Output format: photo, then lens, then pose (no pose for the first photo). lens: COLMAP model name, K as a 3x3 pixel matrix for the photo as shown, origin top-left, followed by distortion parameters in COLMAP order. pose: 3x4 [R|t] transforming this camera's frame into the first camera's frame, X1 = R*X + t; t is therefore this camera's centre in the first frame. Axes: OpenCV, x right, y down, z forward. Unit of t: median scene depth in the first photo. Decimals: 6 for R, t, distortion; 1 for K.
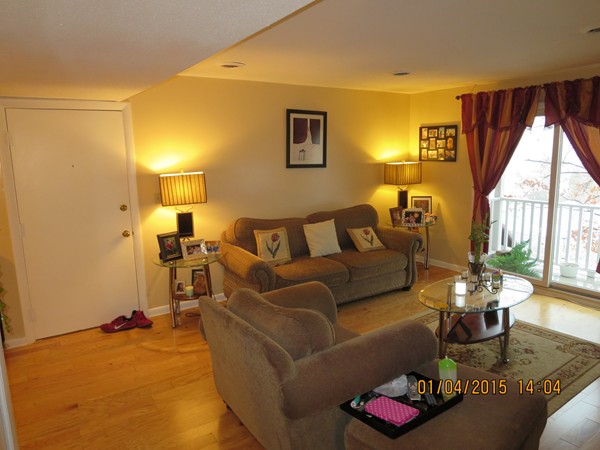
lens RADIAL K [[422.4, 0, 301.8], [0, 422.4, 224.0], [0, 0, 1]] dist [-0.029774, 0.008132]
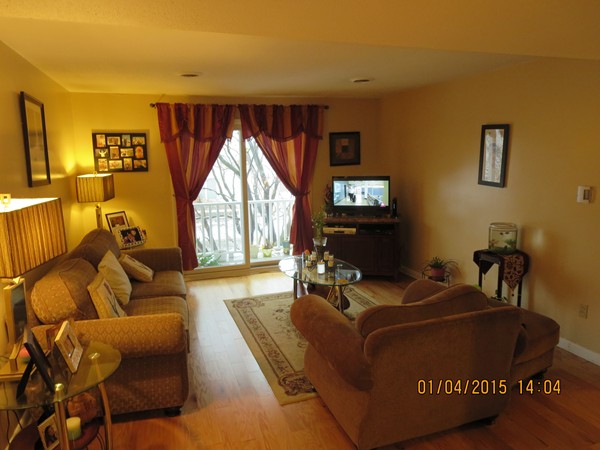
lens RADIAL K [[422.4, 0, 301.3], [0, 422.4, 223.1], [0, 0, 1]] dist [-0.029774, 0.008132]
pose [[0.264536, -0.140744, 0.954050, -0.494063], [0.176126, 0.979705, 0.095693, -0.065266], [-0.948156, 0.142719, 0.283956, 0.428647]]
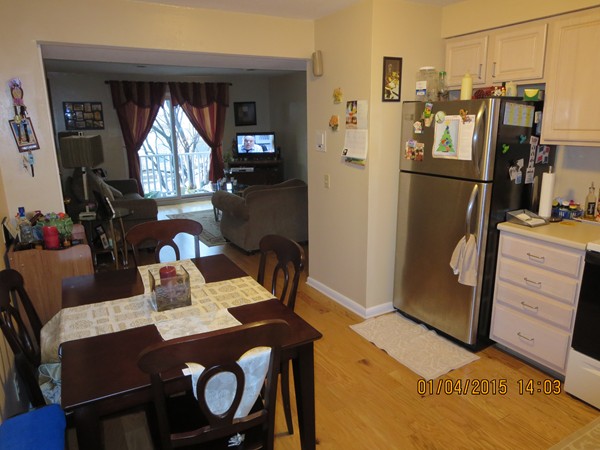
lens RADIAL K [[422.4, 0, 299.8], [0, 422.4, 223.4], [0, 0, 1]] dist [-0.029774, 0.008132]
pose [[0.075697, -0.222336, 0.972027, -1.007556], [0.182456, 0.961454, 0.205708, -0.020973], [-0.980296, 0.161780, 0.113345, 0.289389]]
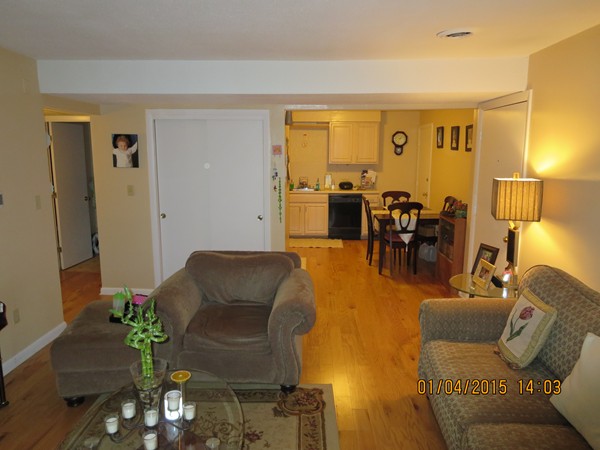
lens RADIAL K [[422.4, 0, 299.4], [0, 422.4, 220.0], [0, 0, 1]] dist [-0.029774, 0.008132]
pose [[-0.585744, 0.152745, -0.795973, 0.425518], [-0.122707, 0.954048, 0.273378, -0.159088], [0.801153, 0.257801, -0.540085, 0.854848]]
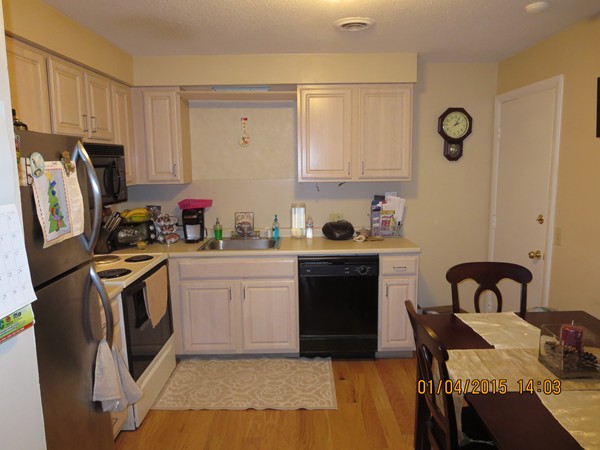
lens RADIAL K [[422.4, 0, 300.3], [0, 422.4, 225.2], [0, 0, 1]] dist [-0.029774, 0.008132]
pose [[-0.554724, 0.153879, -0.817681, -0.328639], [-0.111467, 0.960146, 0.256310, -0.055696], [0.824534, 0.233325, -0.515463, 0.425627]]
